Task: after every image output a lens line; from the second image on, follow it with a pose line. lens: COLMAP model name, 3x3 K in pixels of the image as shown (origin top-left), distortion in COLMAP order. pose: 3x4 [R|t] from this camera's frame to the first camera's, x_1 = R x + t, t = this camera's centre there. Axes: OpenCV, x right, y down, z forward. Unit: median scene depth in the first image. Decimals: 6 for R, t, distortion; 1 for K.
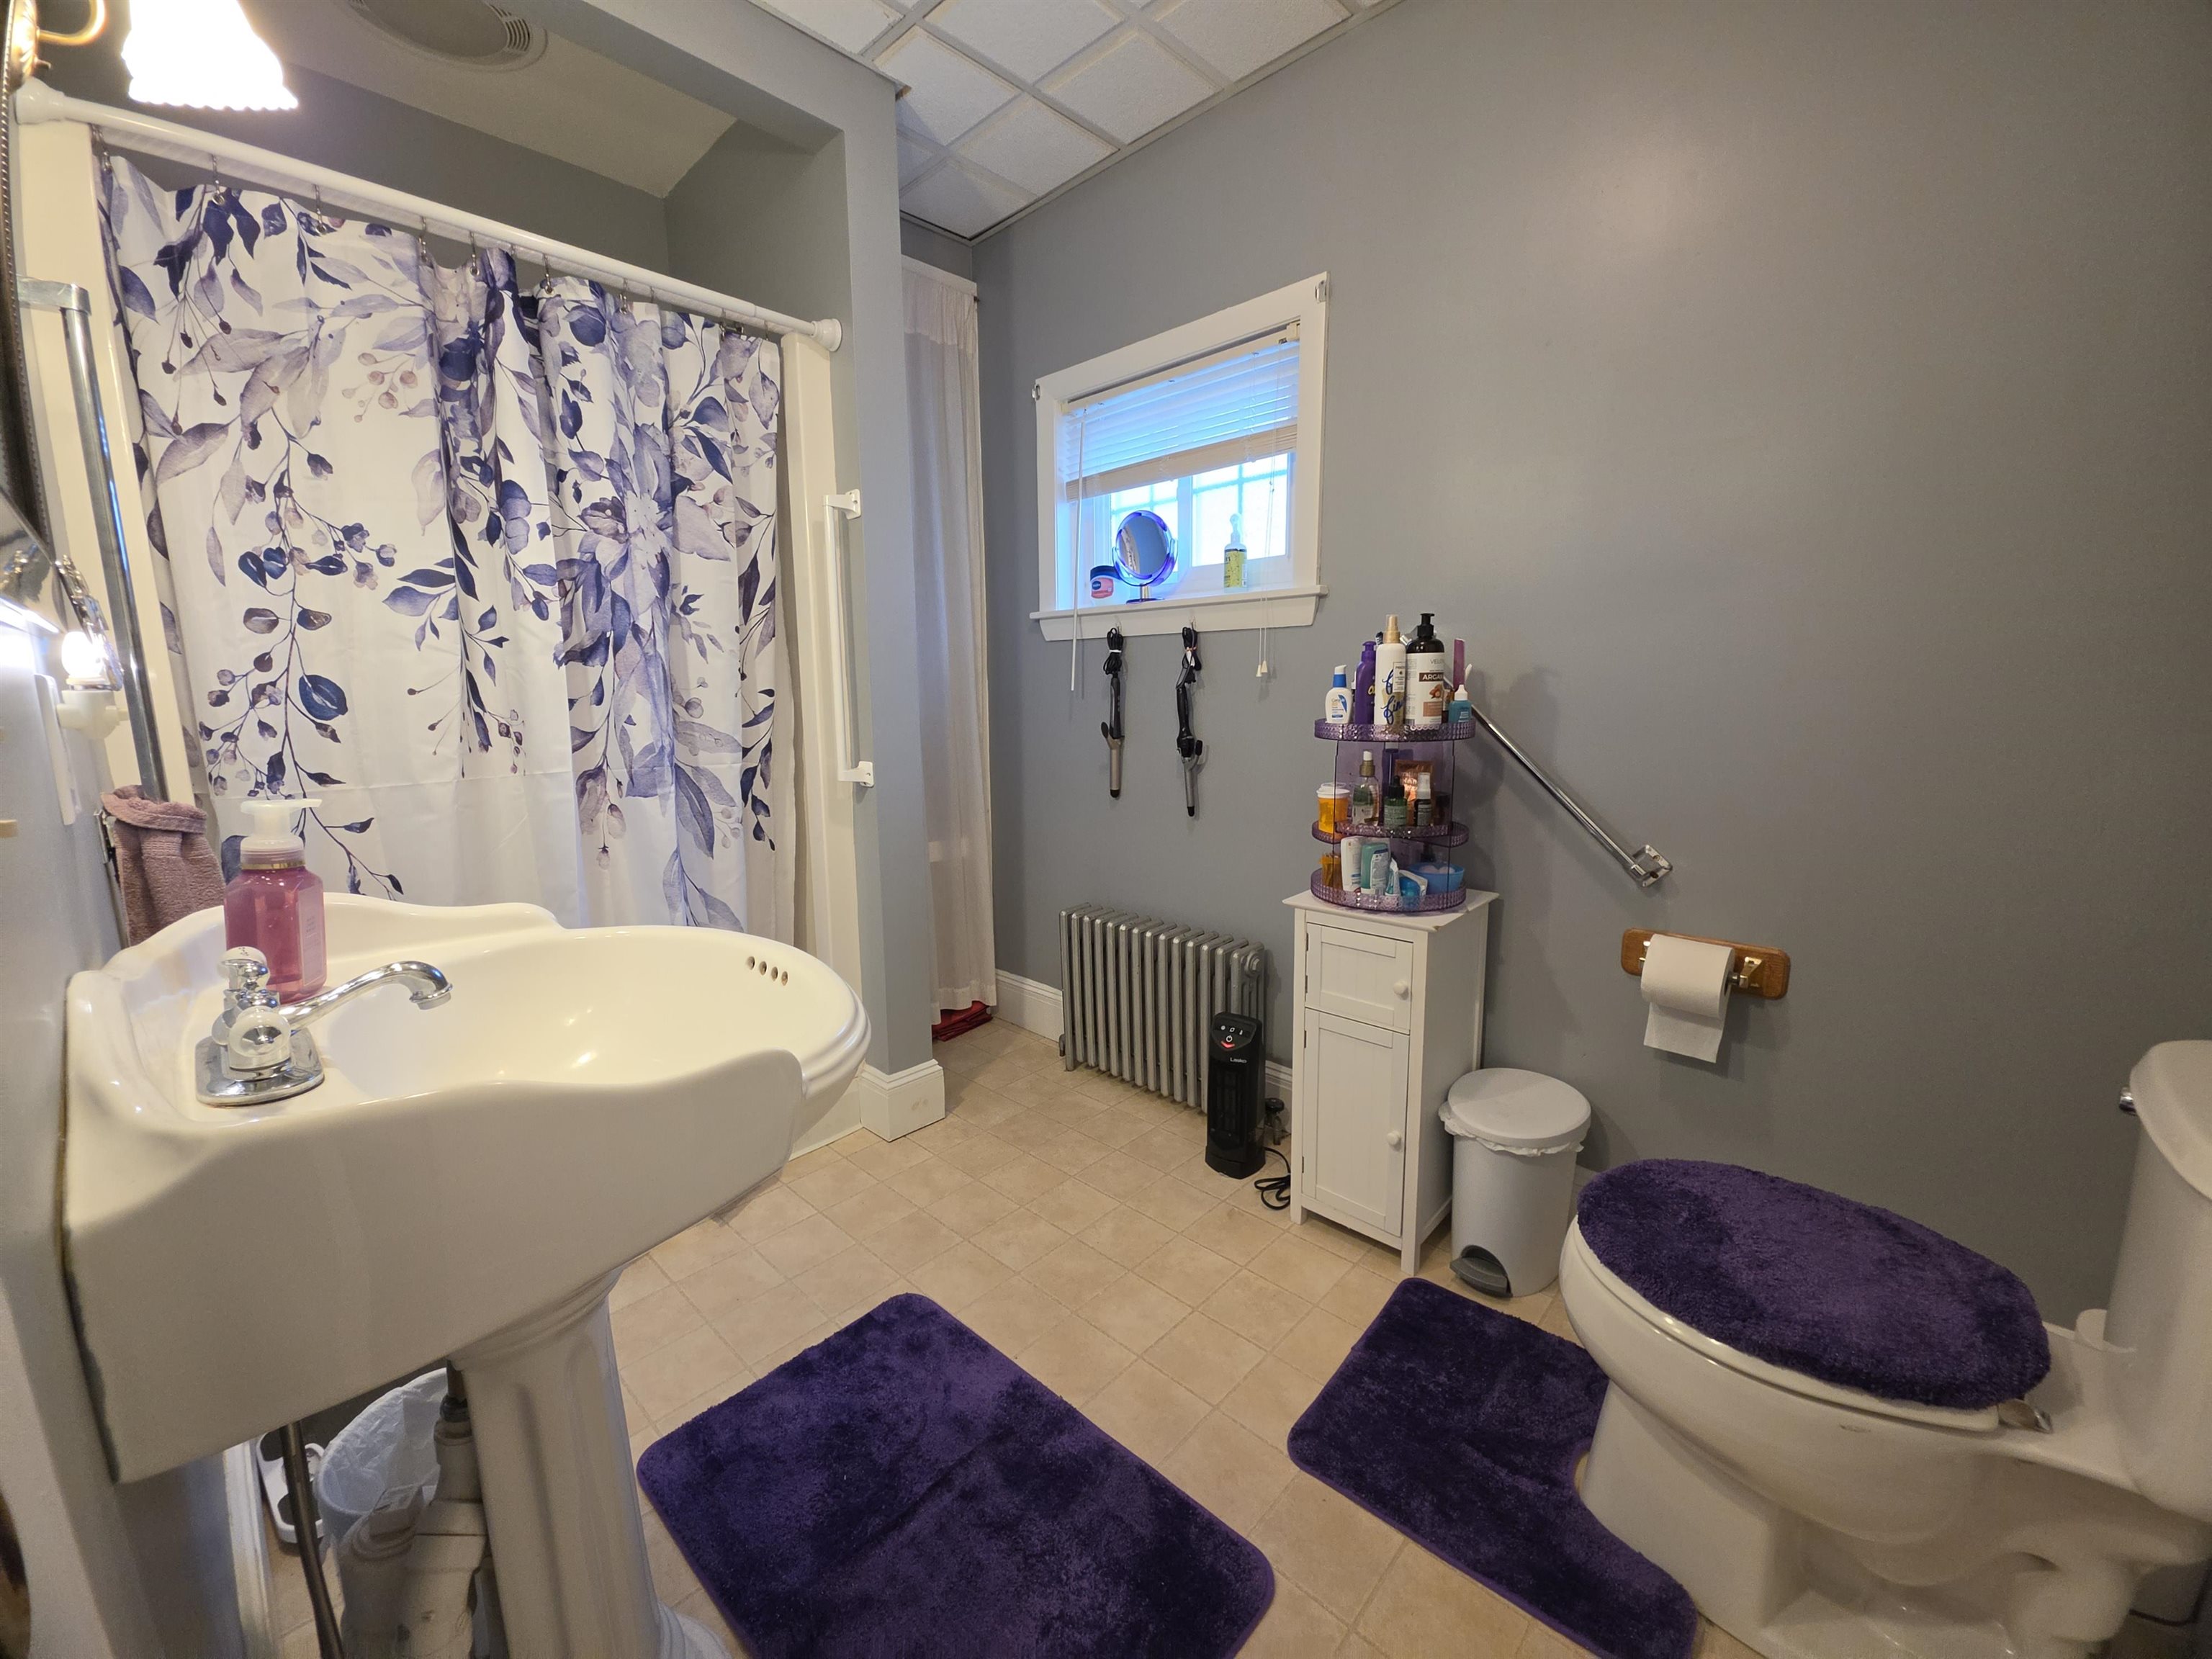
lens RADIAL K [[878.9, 0, 1086.6], [0, 878.9, 830.3], [0, 0, 1]] dist [0.001893, -0.004079]
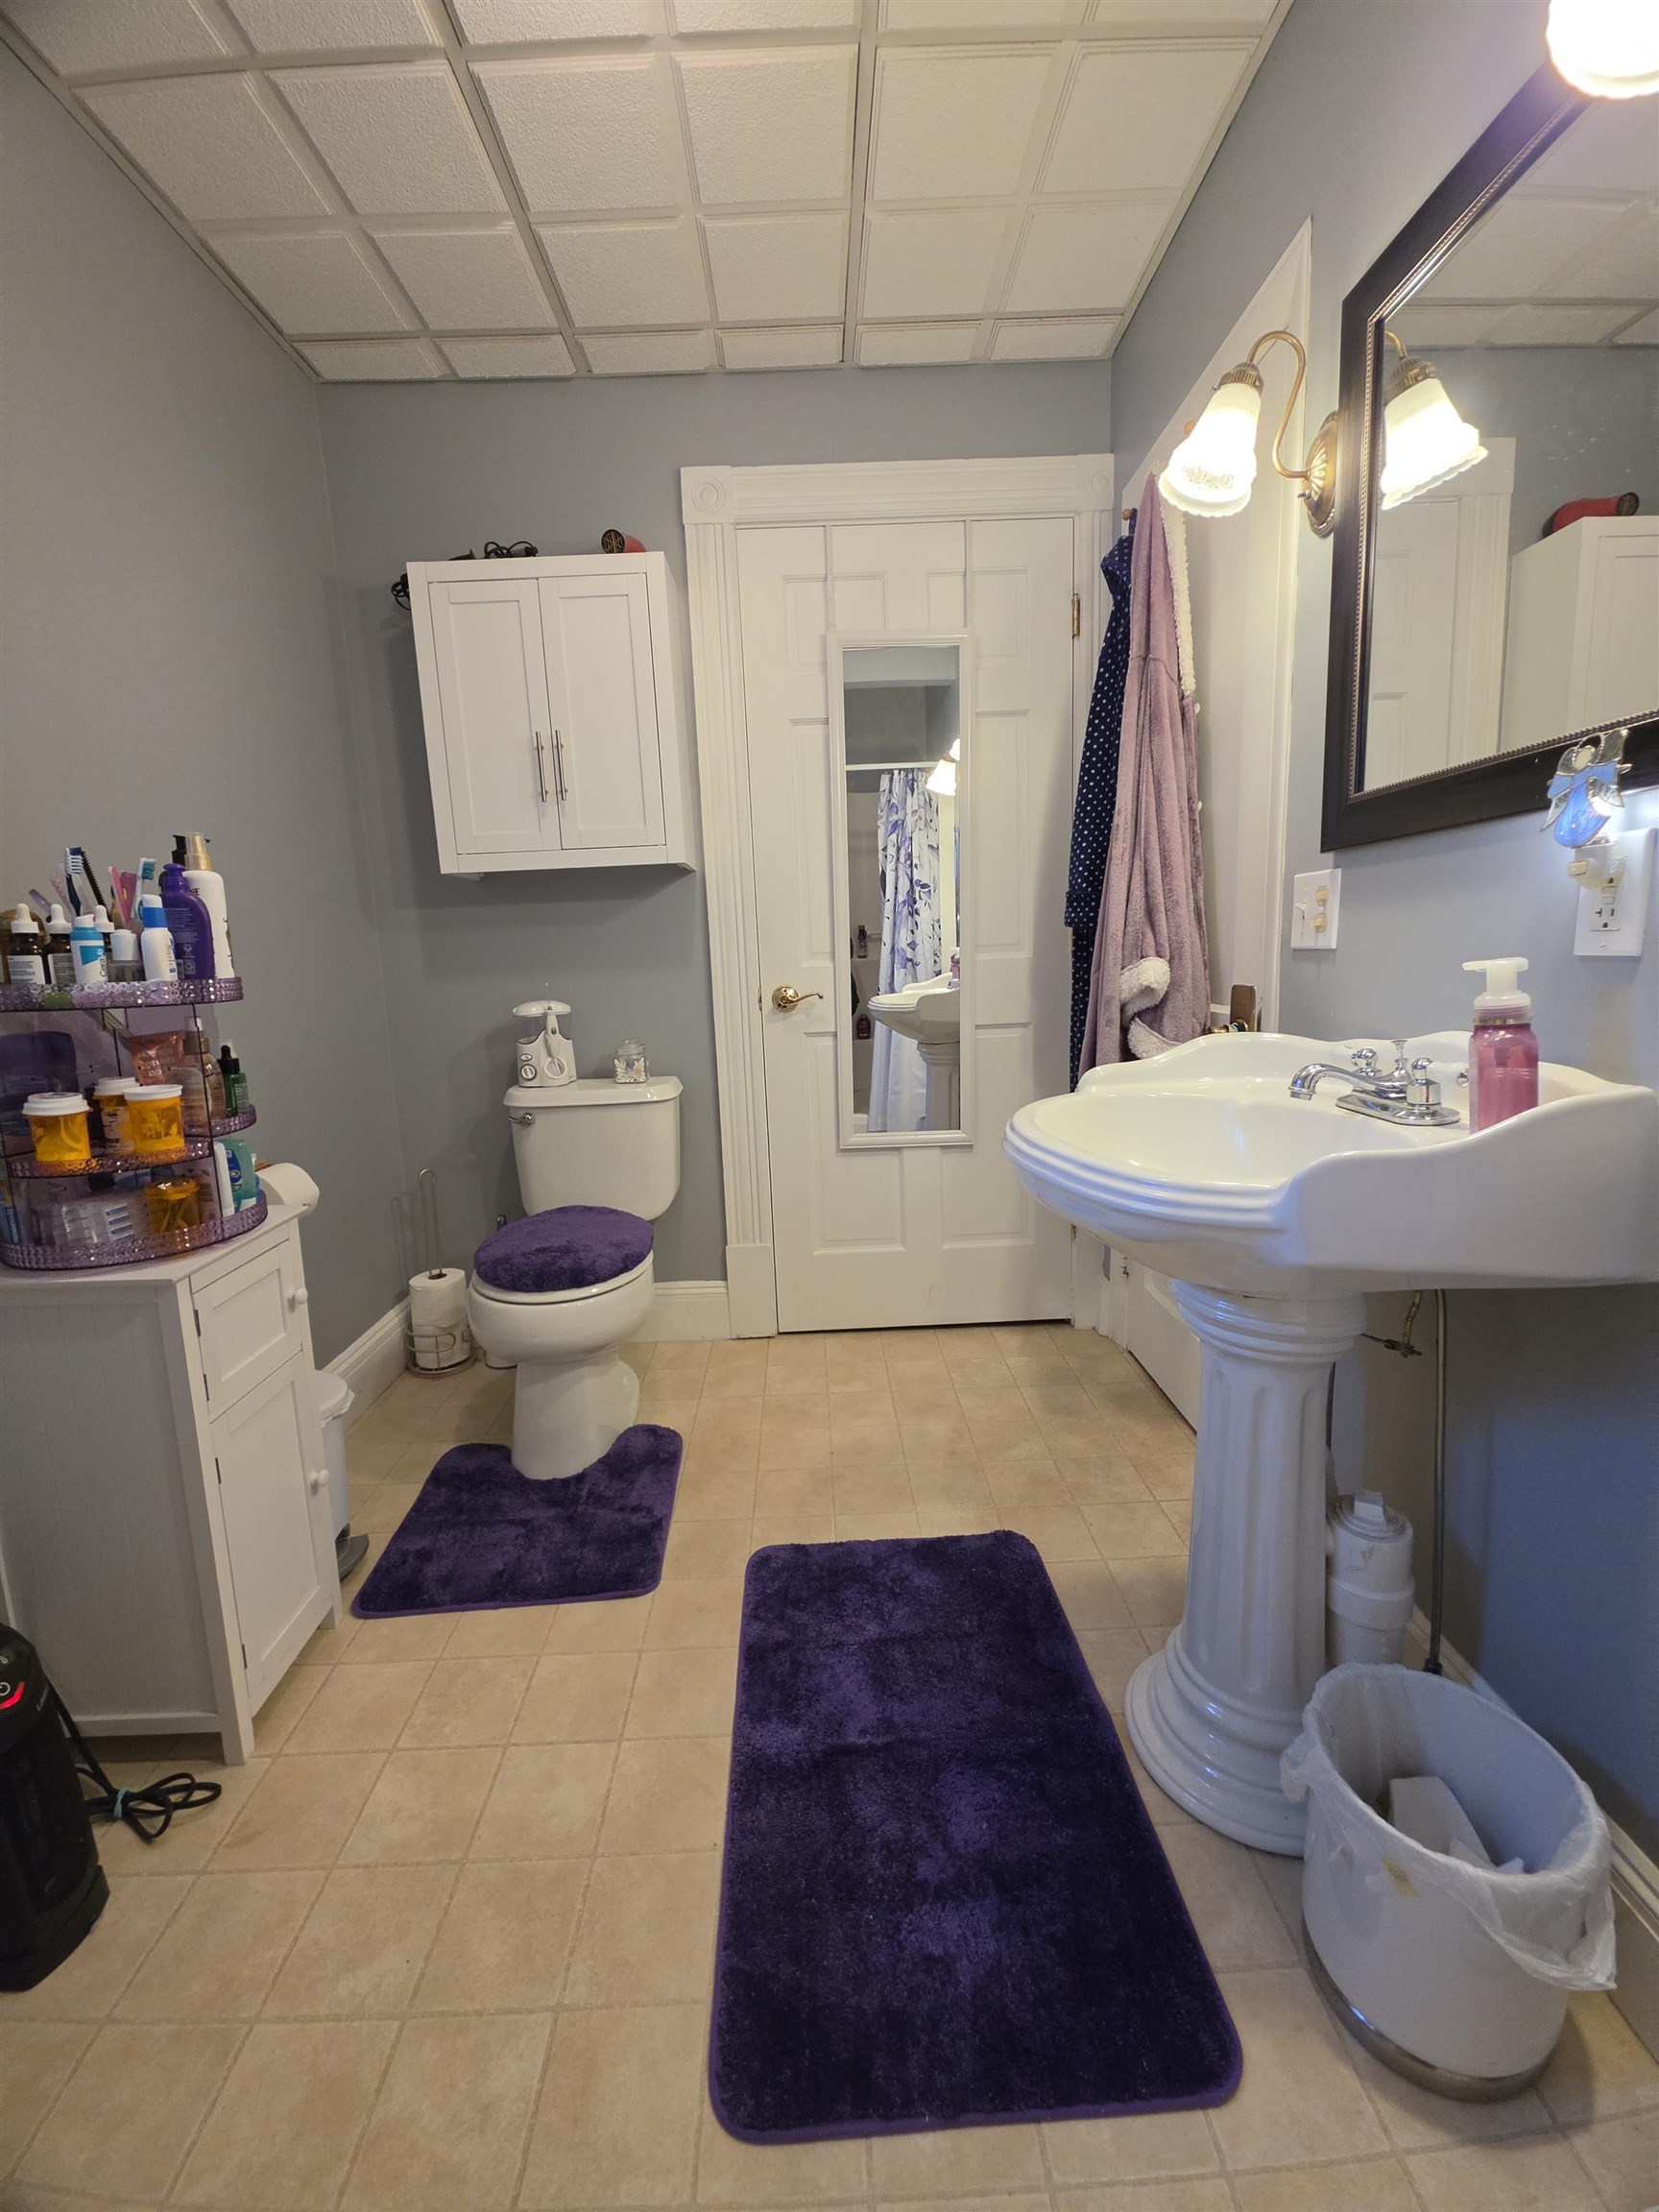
lens RADIAL K [[878.9, 0, 839.3], [0, 878.9, 1098.8], [0, 0, 1]] dist [0.001893, -0.004079]
pose [[-0.719002, -0.085591, 0.689718, -0.387163], [0.157088, 0.946693, 0.281239, -0.102121], [-0.677023, 0.310557, -0.667229, 0.797926]]
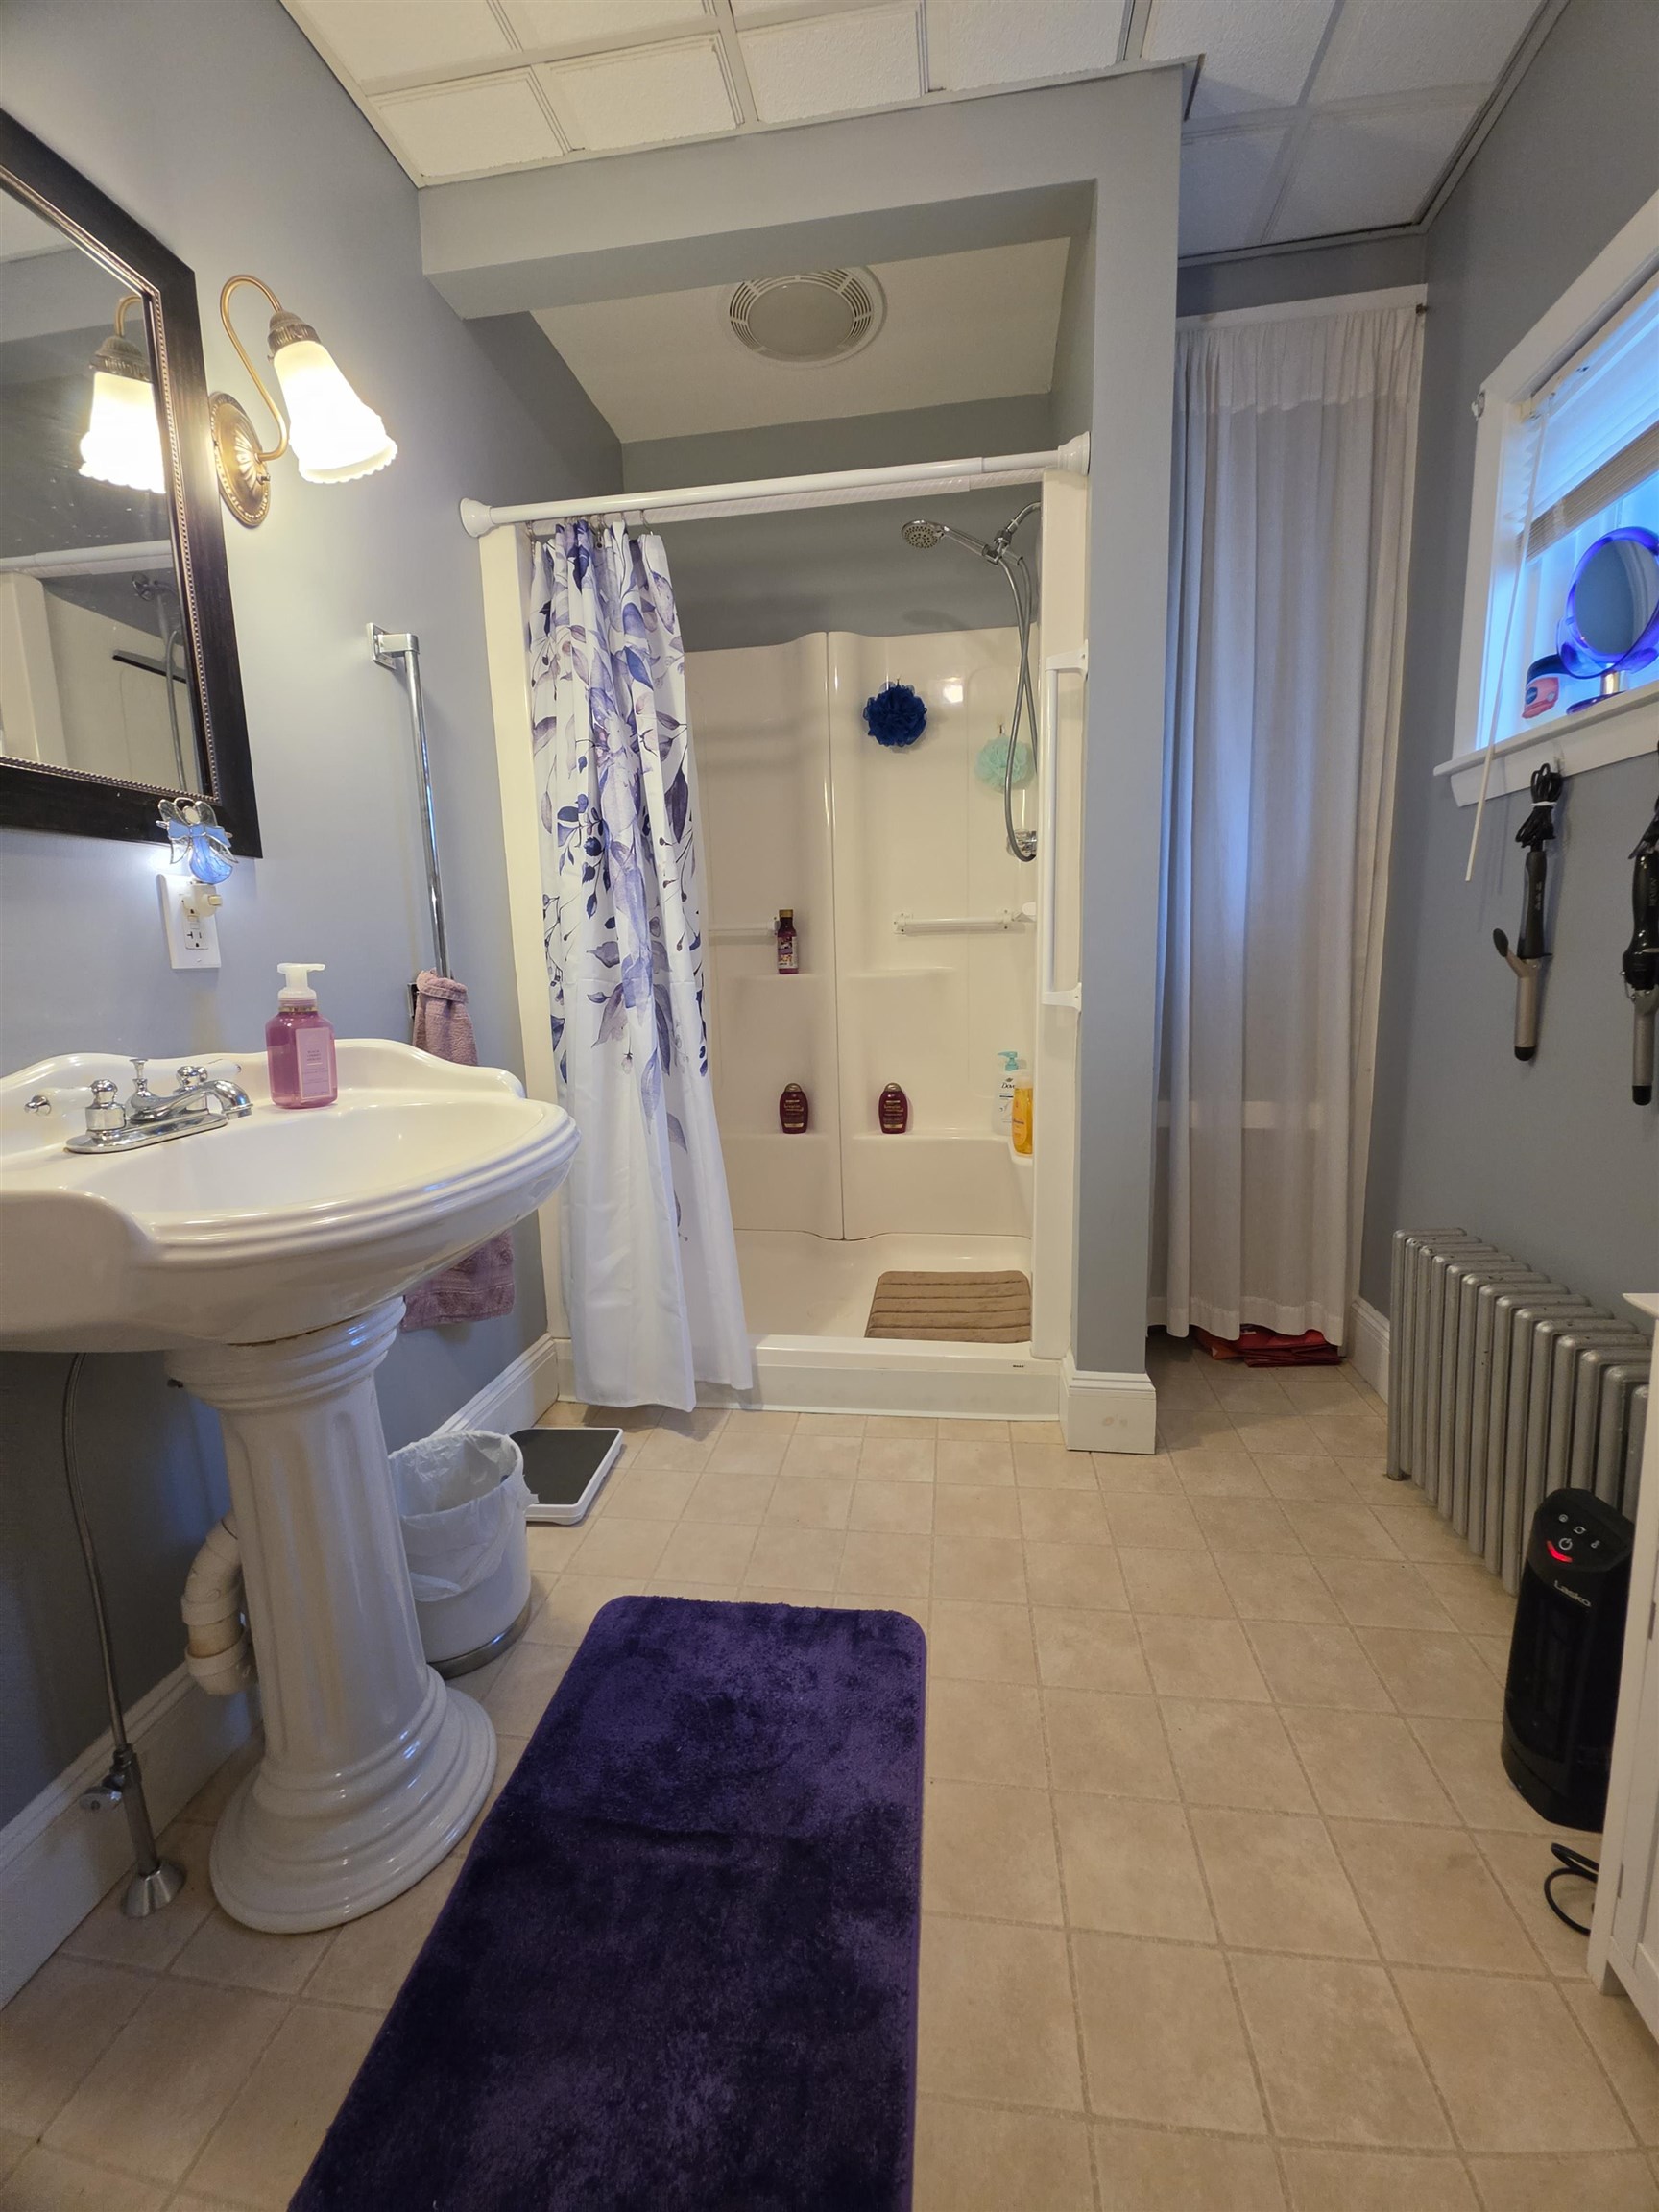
lens RADIAL K [[878.9, 0, 829.7], [0, 878.9, 1091.0], [0, 0, 1]] dist [0.001893, -0.004079]
pose [[0.579194, 0.116404, -0.806836, 0.256739], [-0.108600, 0.991948, 0.065151, -0.005493], [0.807923, 0.049888, 0.587172, 0.310100]]
